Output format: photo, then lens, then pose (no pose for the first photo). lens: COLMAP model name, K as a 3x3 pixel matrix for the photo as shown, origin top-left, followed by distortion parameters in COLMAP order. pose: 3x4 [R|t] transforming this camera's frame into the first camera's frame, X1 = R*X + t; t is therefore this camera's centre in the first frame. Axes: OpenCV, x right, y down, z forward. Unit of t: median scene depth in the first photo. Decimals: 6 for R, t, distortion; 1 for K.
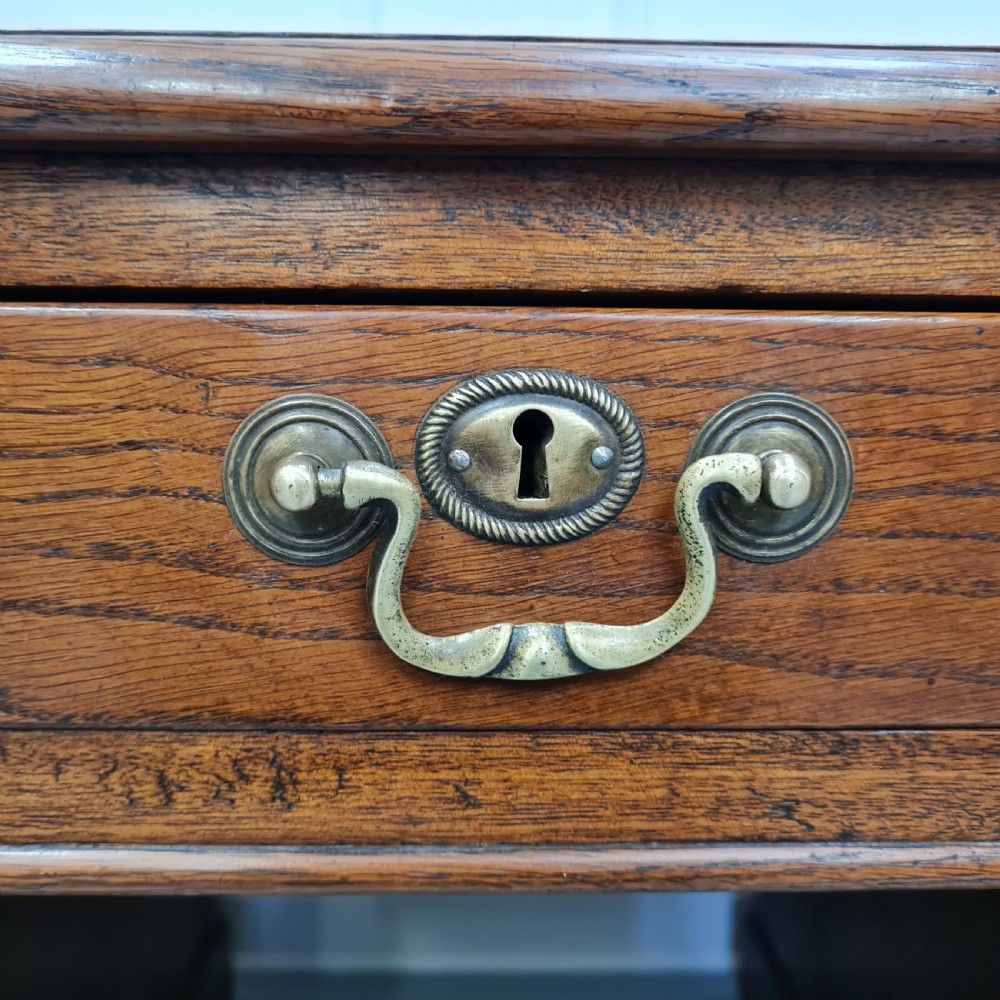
lens RADIAL K [[1001.3, 0, 502.2], [0, 1001.3, 499.9], [0, 0, 1]] dist [0.034345, 0.000000]
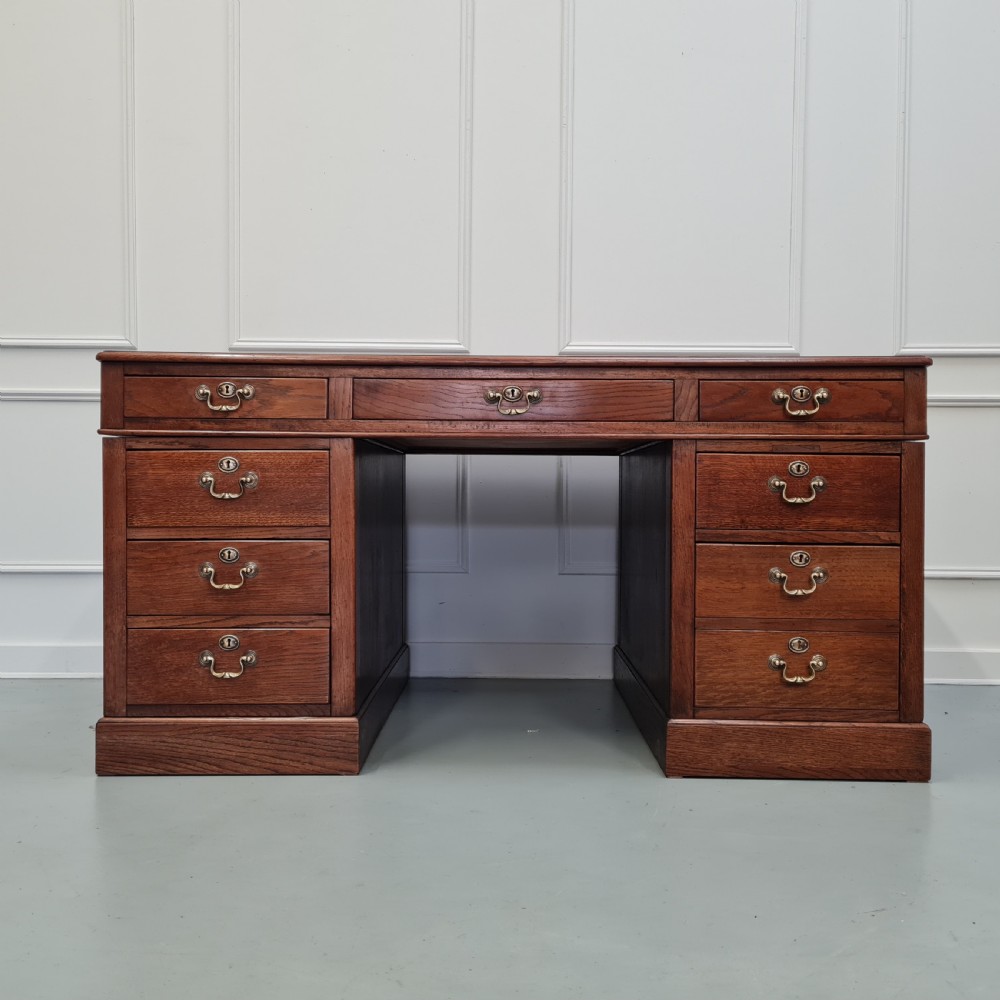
lens RADIAL K [[1001.3, 0, 499.9], [0, 1001.3, 499.7], [0, 0, 1]] dist [0.034345, 0.000000]
pose [[0.999940, 0.001924, -0.010748, 0.007147], [-0.003058, 0.994303, -0.106548, 2.225382], [0.010481, 0.106575, 0.994249, -9.531331]]
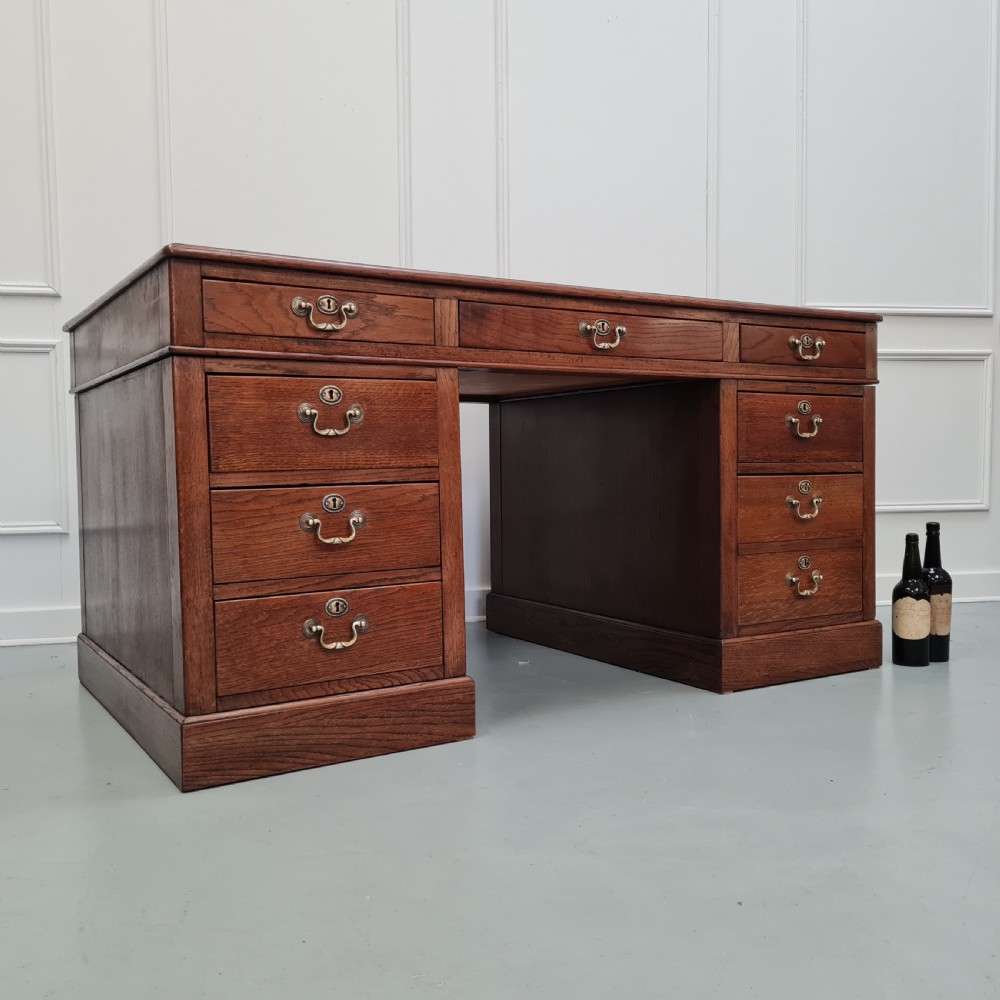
lens RADIAL K [[1001.3, 0, 496.6], [0, 1001.3, 510.5], [0, 0, 1]] dist [0.034345, 0.000000]
pose [[0.855486, -0.040106, 0.516270, -6.422710], [0.078421, 0.995531, -0.052610, 2.331243], [-0.511853, 0.085493, 0.854808, -7.248420]]
